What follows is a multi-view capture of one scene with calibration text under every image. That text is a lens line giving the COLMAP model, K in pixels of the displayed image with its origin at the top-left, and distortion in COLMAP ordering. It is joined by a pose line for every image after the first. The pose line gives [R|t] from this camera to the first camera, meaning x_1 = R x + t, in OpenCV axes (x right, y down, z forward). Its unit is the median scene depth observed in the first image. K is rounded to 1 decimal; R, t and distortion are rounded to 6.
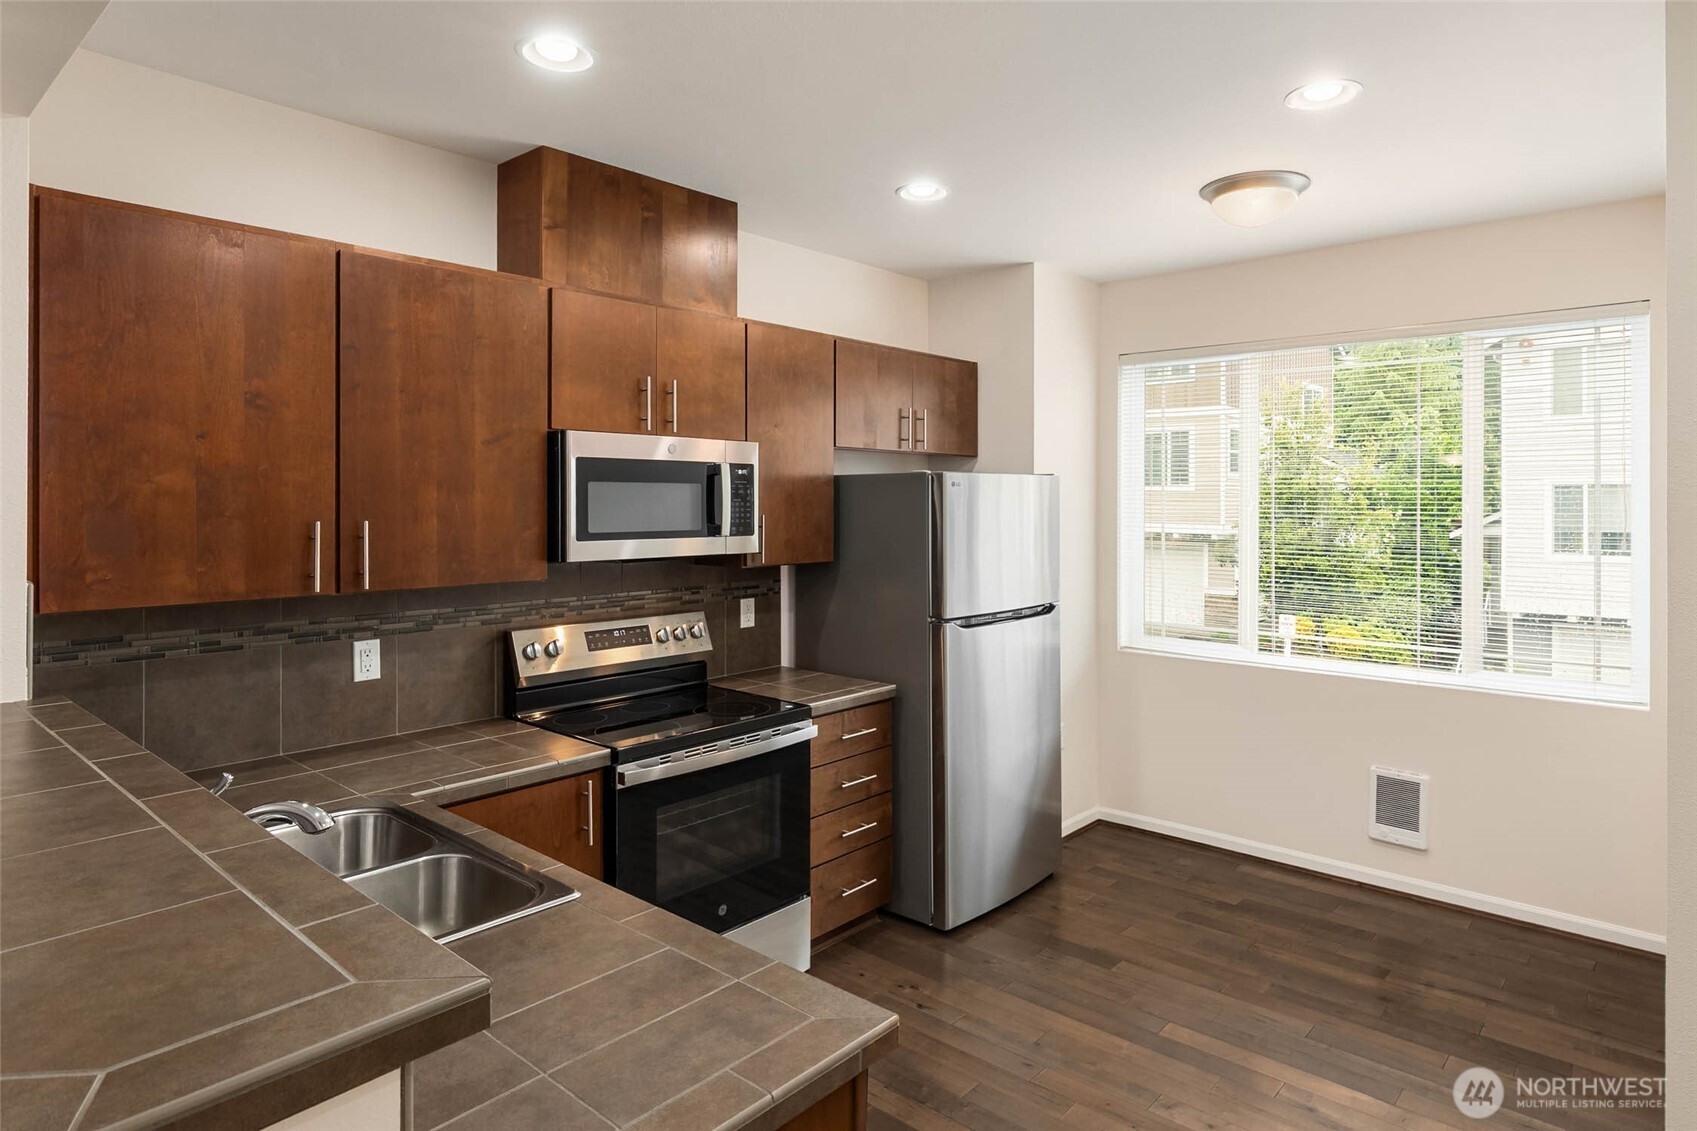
lens RADIAL K [[959.0, 0, 899.8], [0, 959.0, 499.1], [0, 0, 1]] dist [-0.000884, -0.000301]
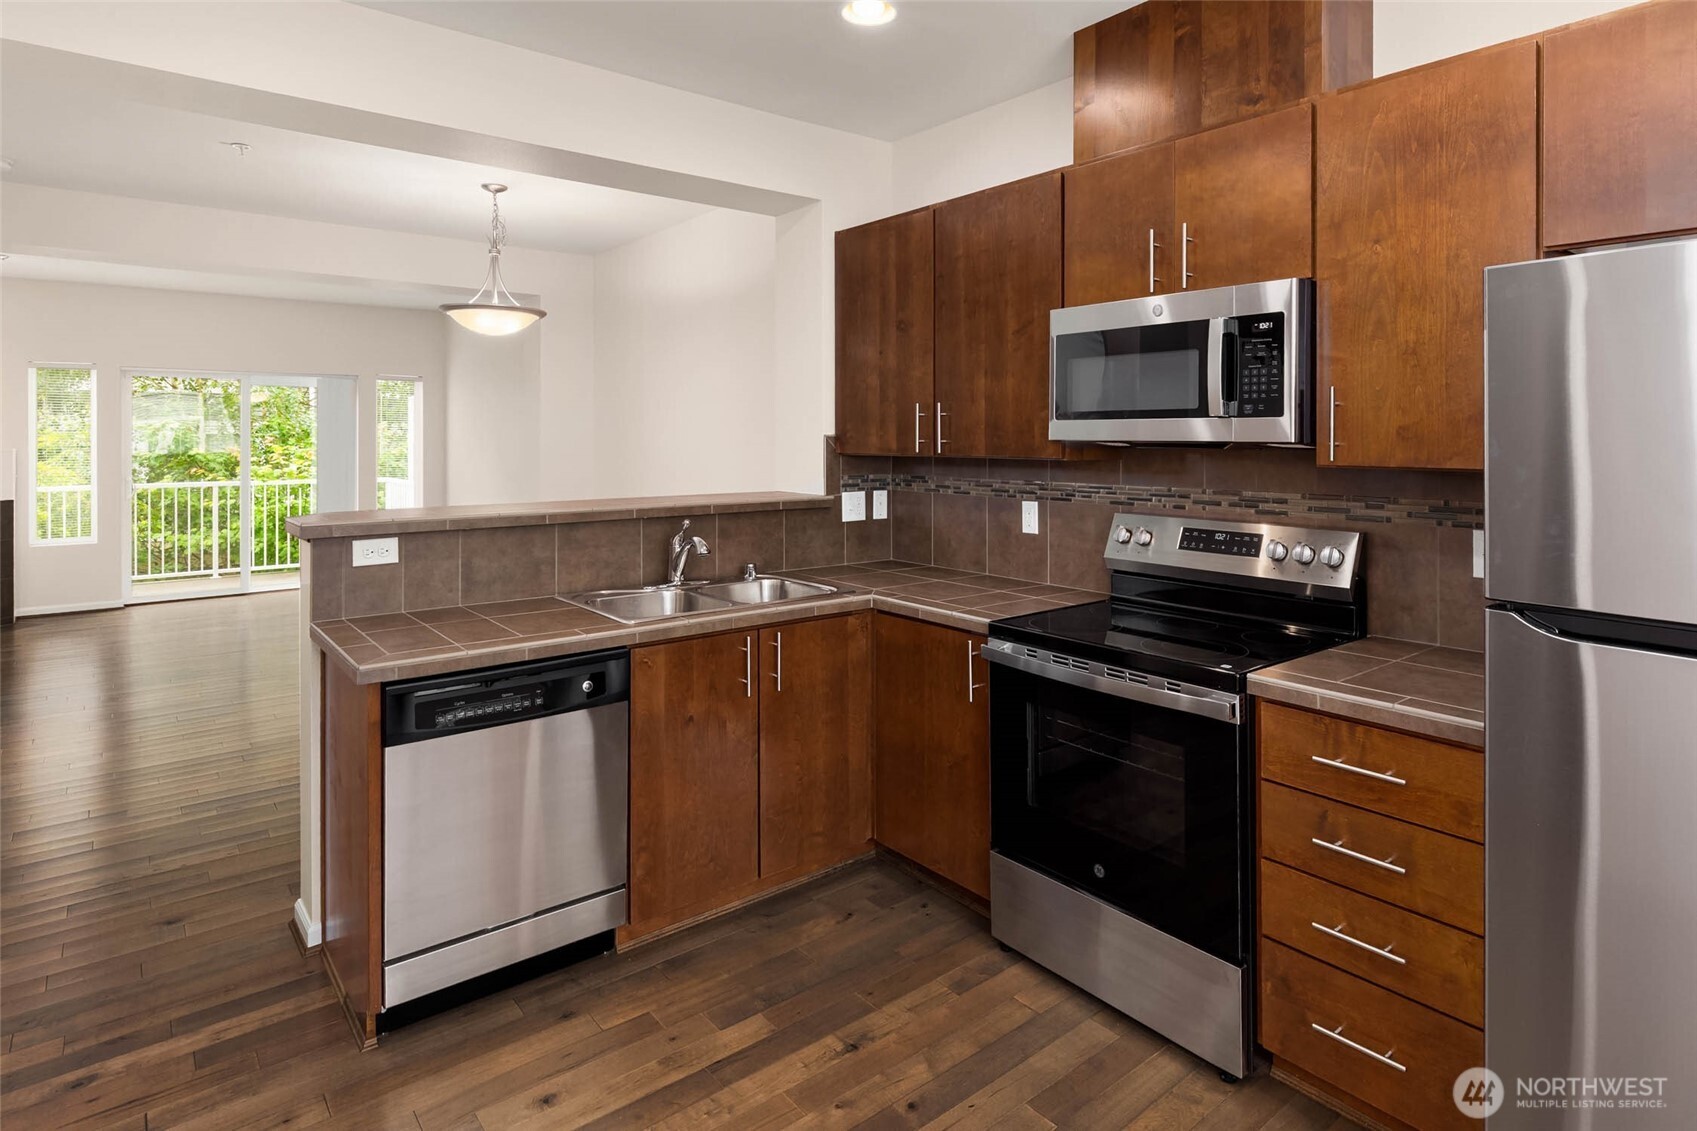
lens RADIAL K [[928.5, 0, 854.5], [0, 928.5, 433.5], [0, 0, 1]] dist [0.001207, 0.000336]
pose [[-0.193498, -0.003093, -0.981096, 0.645213], [0.001168, 0.999994, -0.003383, 0.060363], [0.981100, -0.001800, -0.193494, 0.969326]]
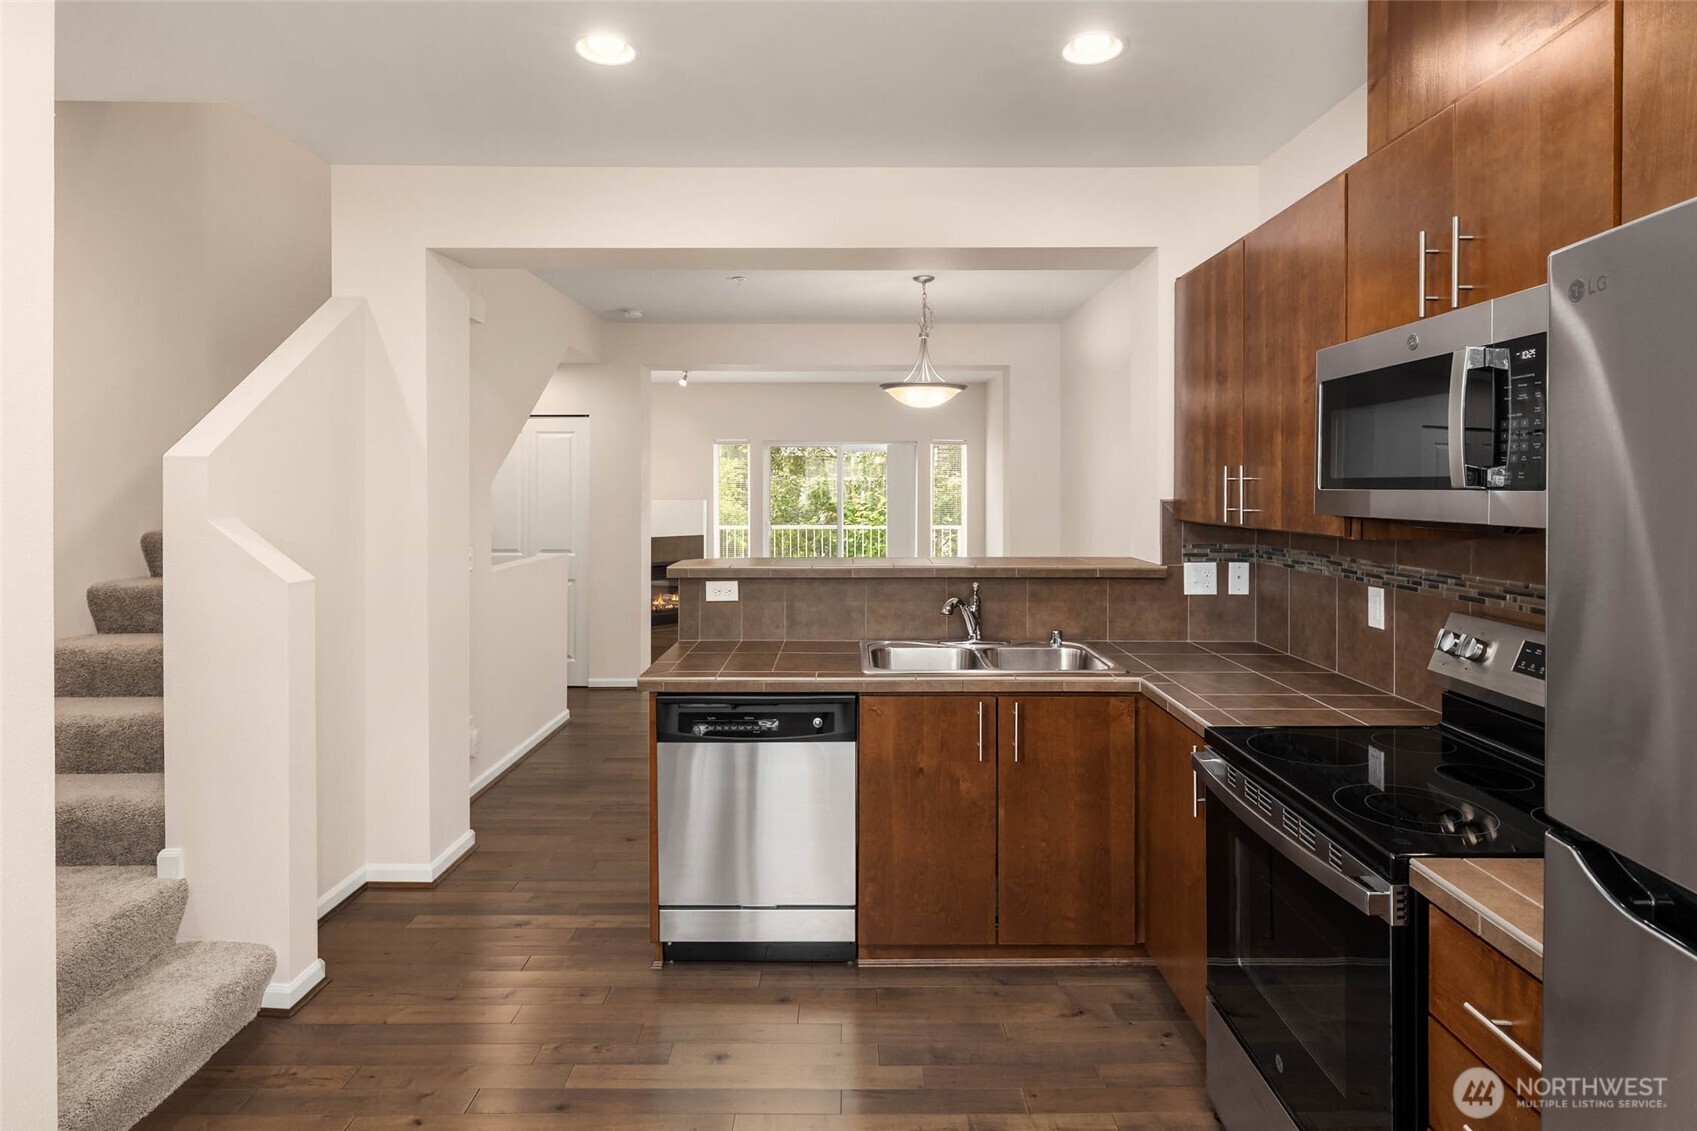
lens RADIAL K [[885.0, 0, 848.4], [0, 885.0, 489.2], [0, 0, 1]] dist [-0.001255, -0.000971]
pose [[-0.766315, 0.000672, -0.642465, 0.427967], [-0.000296, 0.999999, 0.001398, 0.043043], [0.642465, 0.001262, -0.766314, 1.294612]]
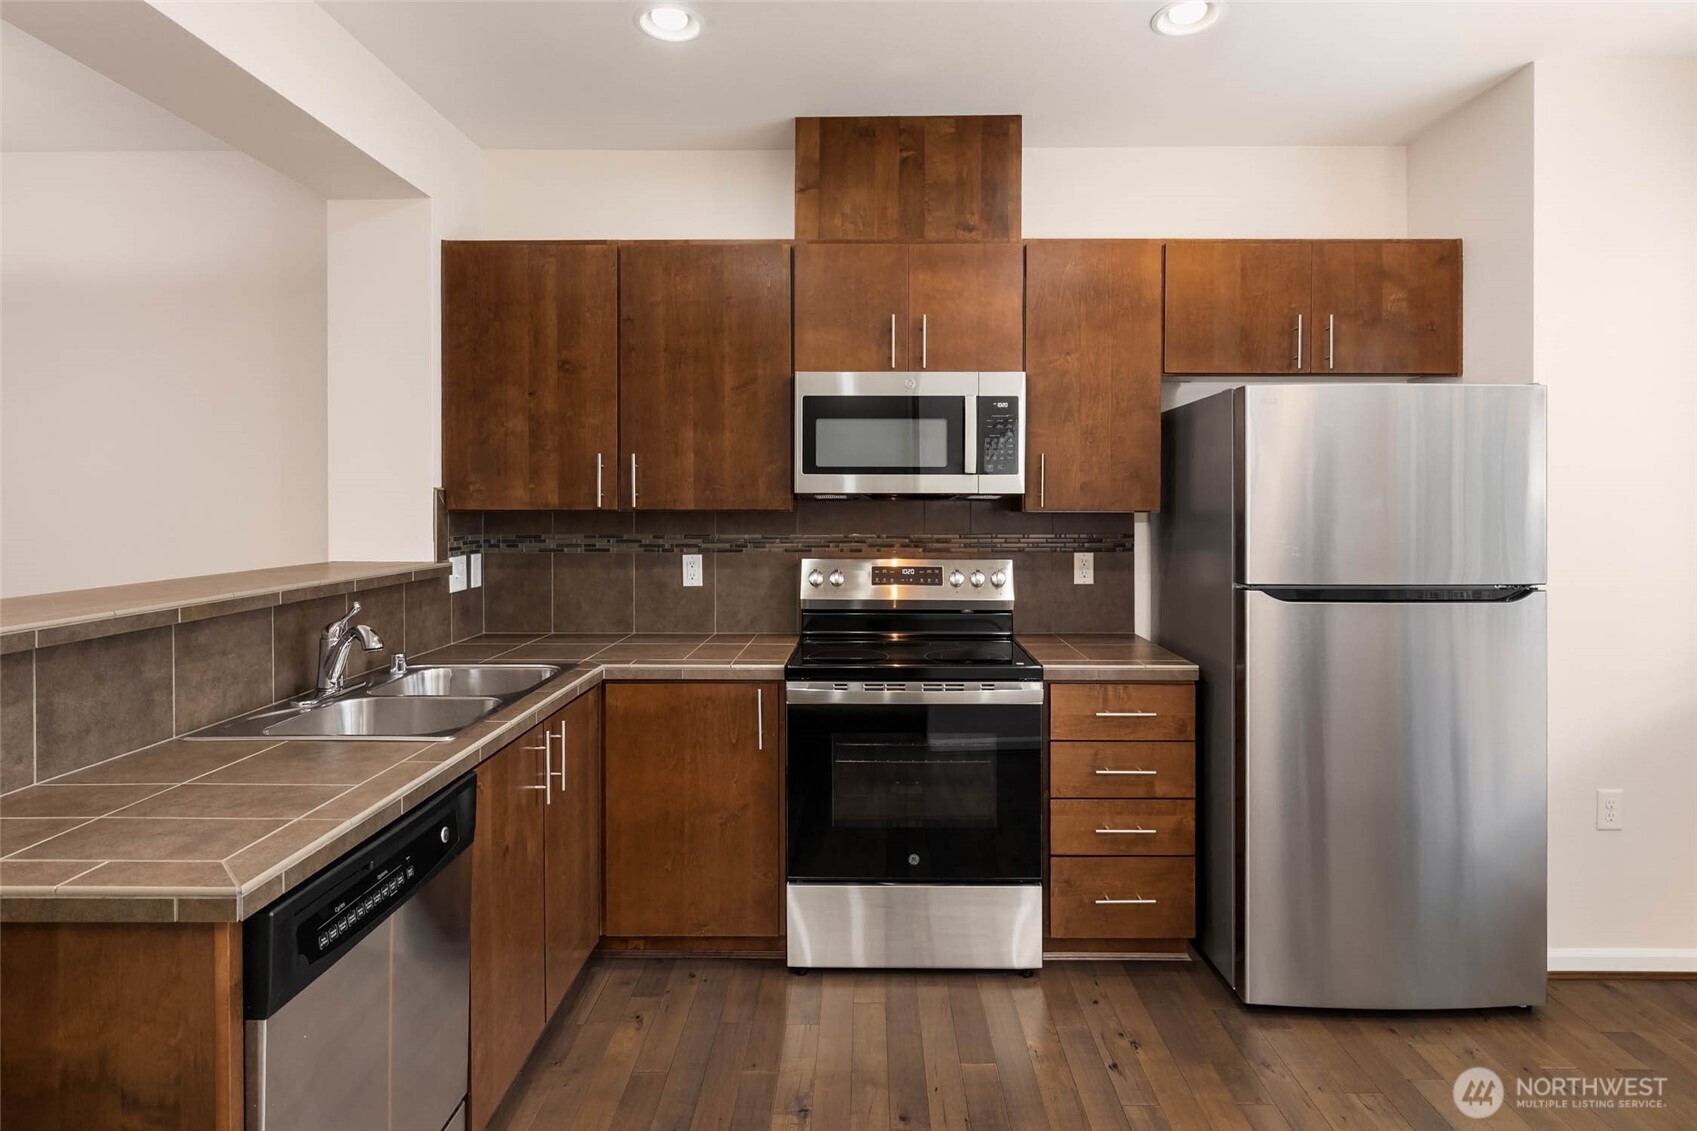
lens RADIAL K [[890.8, 0, 867.3], [0, 890.8, 505.3], [0, 0, 1]] dist [-0.000756, -0.000587]
pose [[0.641112, 0.003897, -0.767437, 0.473798], [0.000945, 0.999982, 0.005868, 0.072366], [0.767446, -0.004487, 0.641097, 0.406997]]
